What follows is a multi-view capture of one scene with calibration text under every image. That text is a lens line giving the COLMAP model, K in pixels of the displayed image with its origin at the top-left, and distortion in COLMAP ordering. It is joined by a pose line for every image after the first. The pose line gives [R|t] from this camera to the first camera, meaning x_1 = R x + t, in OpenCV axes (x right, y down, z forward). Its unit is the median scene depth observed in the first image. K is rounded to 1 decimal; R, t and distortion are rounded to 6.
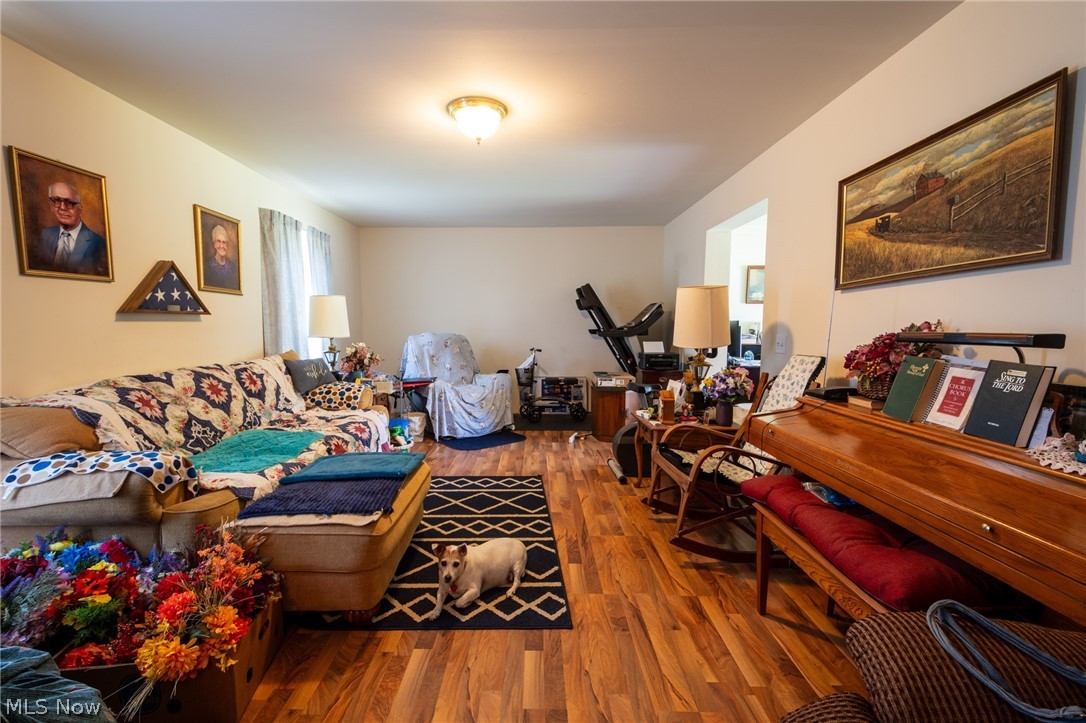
lens RADIAL K [[473.3, 0, 535.5], [0, 473.3, 362.6], [0, 0, 1]] dist [0.006678, -0.000832]
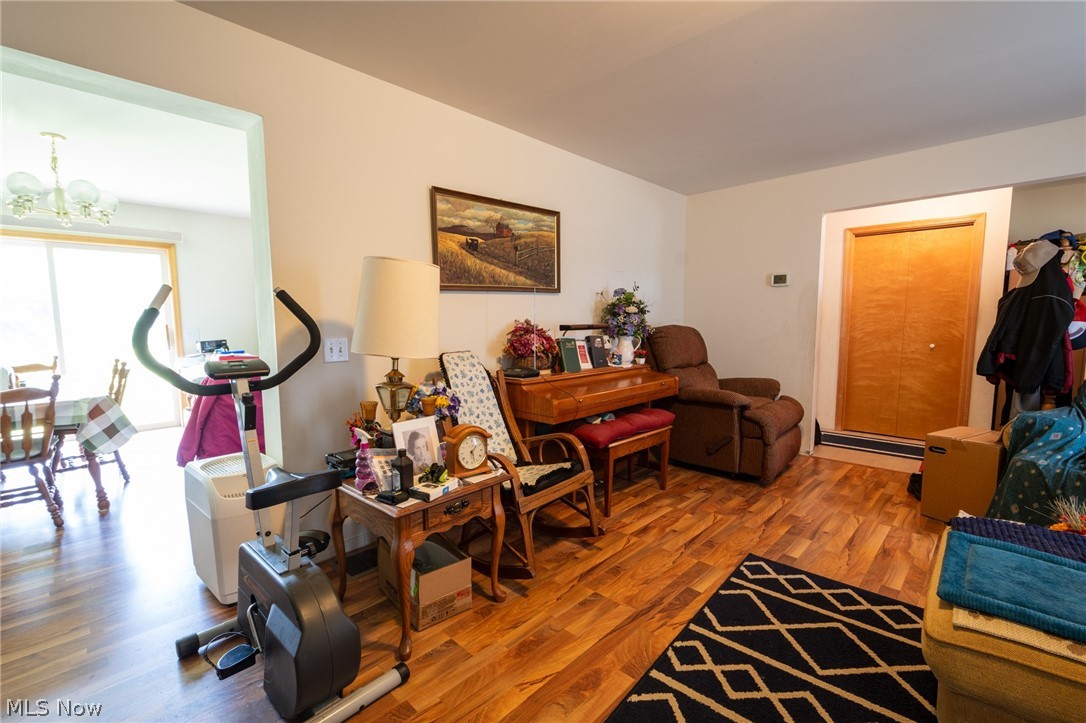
lens RADIAL K [[473.3, 0, 525.7], [0, 473.3, 365.4], [0, 0, 1]] dist [0.006678, -0.000832]
pose [[-0.706878, -0.064120, 0.704423, -0.287992], [0.065091, 0.985760, 0.155047, -0.148418], [-0.704334, 0.155451, -0.692639, 1.750216]]
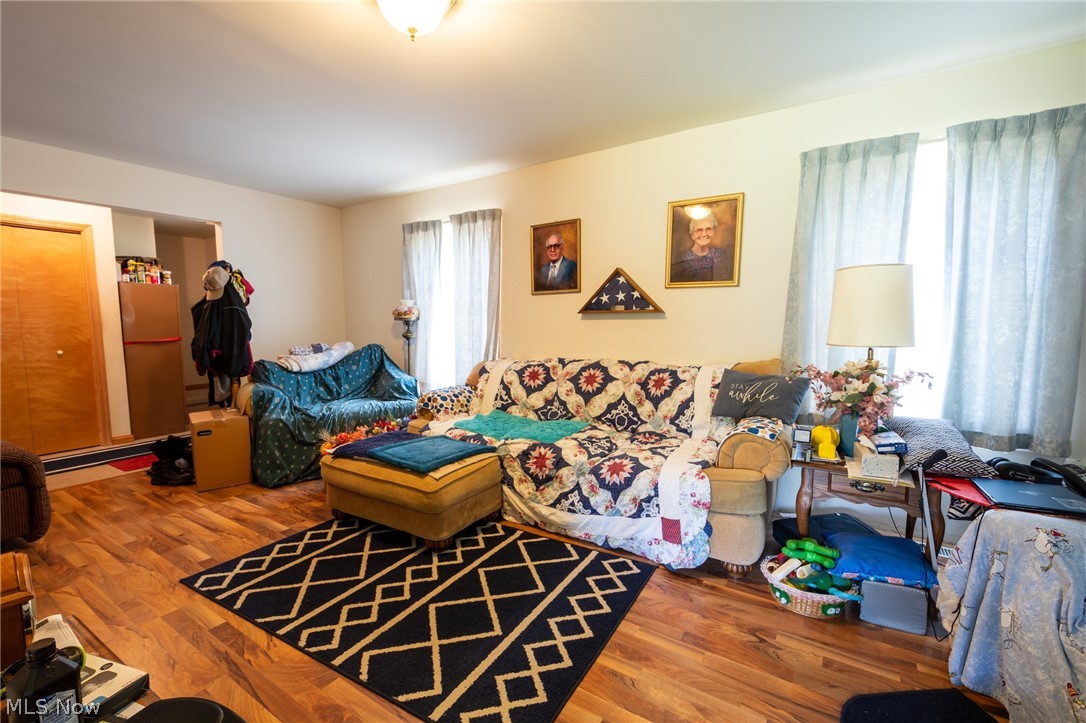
lens RADIAL K [[473.3, 0, 527.5], [0, 473.3, 369.6], [0, 0, 1]] dist [0.006678, -0.000832]
pose [[-0.559202, 0.085688, -0.824592, 0.406698], [-0.065728, 0.986931, 0.147131, -0.147510], [0.826422, 0.136475, -0.546261, 1.777941]]
